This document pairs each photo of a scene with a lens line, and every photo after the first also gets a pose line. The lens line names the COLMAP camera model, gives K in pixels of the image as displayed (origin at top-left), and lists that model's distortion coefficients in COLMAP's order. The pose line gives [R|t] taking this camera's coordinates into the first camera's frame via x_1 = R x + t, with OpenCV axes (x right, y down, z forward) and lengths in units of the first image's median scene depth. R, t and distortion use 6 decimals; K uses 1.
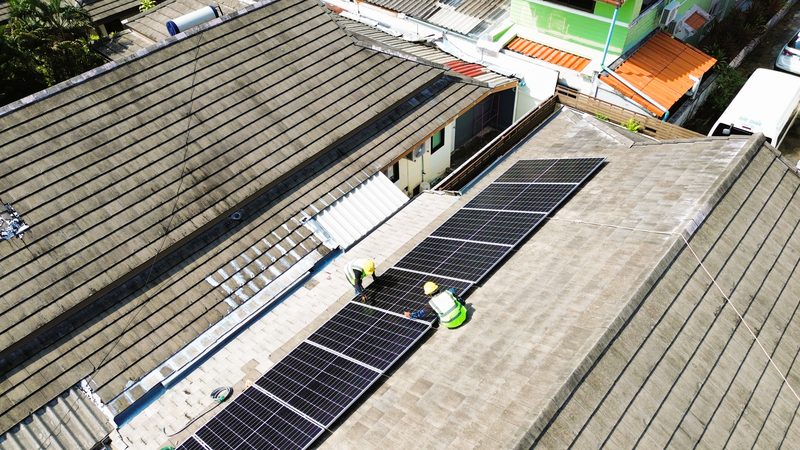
lens RADIAL K [[575.0, 0, 400.0], [0, 575.0, 225.0], [0, 0, 1]] dist [0.080369, -0.066179]
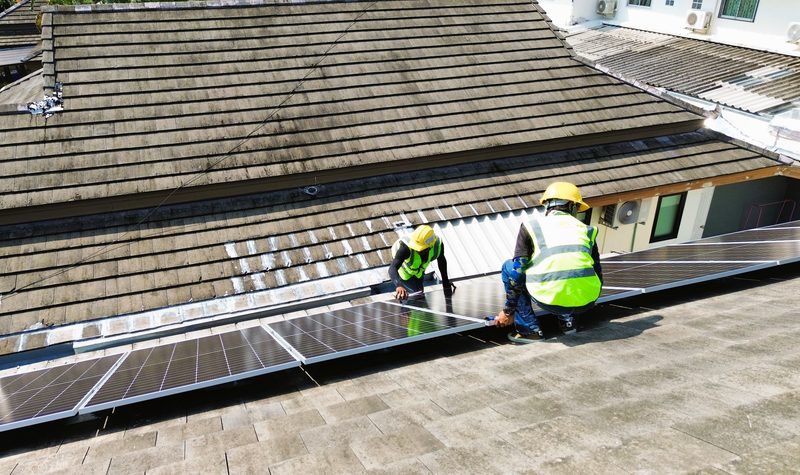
lens RADIAL K [[603.8, 0, 373.8], [0, 603.8, 238.8], [0, 0, 1]] dist [0.093268, -0.099433]
pose [[0.873356, 0.237312, -0.425362, 0.105850], [-0.347815, 0.915204, -0.203536, 0.163555], [0.340991, 0.325706, 0.881839, 0.425060]]
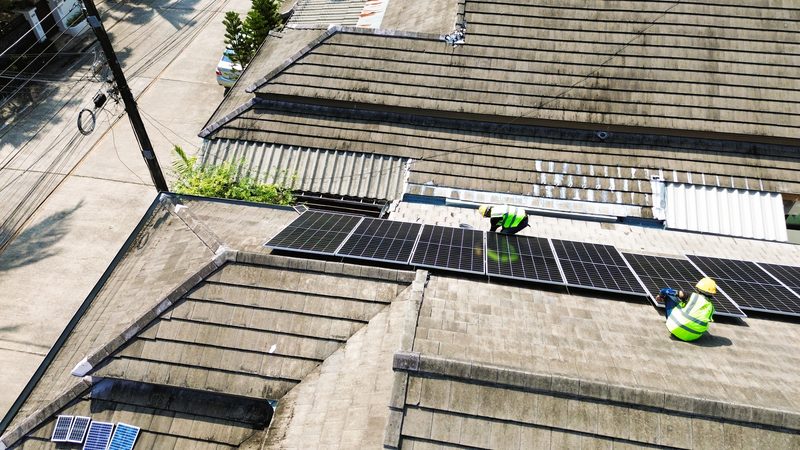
lens RADIAL K [[575.0, 0, 400.0], [0, 575.0, 225.0], [0, 0, 1]] dist [0.080369, -0.066179]
pose [[0.546976, 0.608129, -0.575323, 0.208977], [-0.598231, 0.764685, 0.239534, 0.075464], [0.585609, 0.213157, 0.782066, 0.038315]]
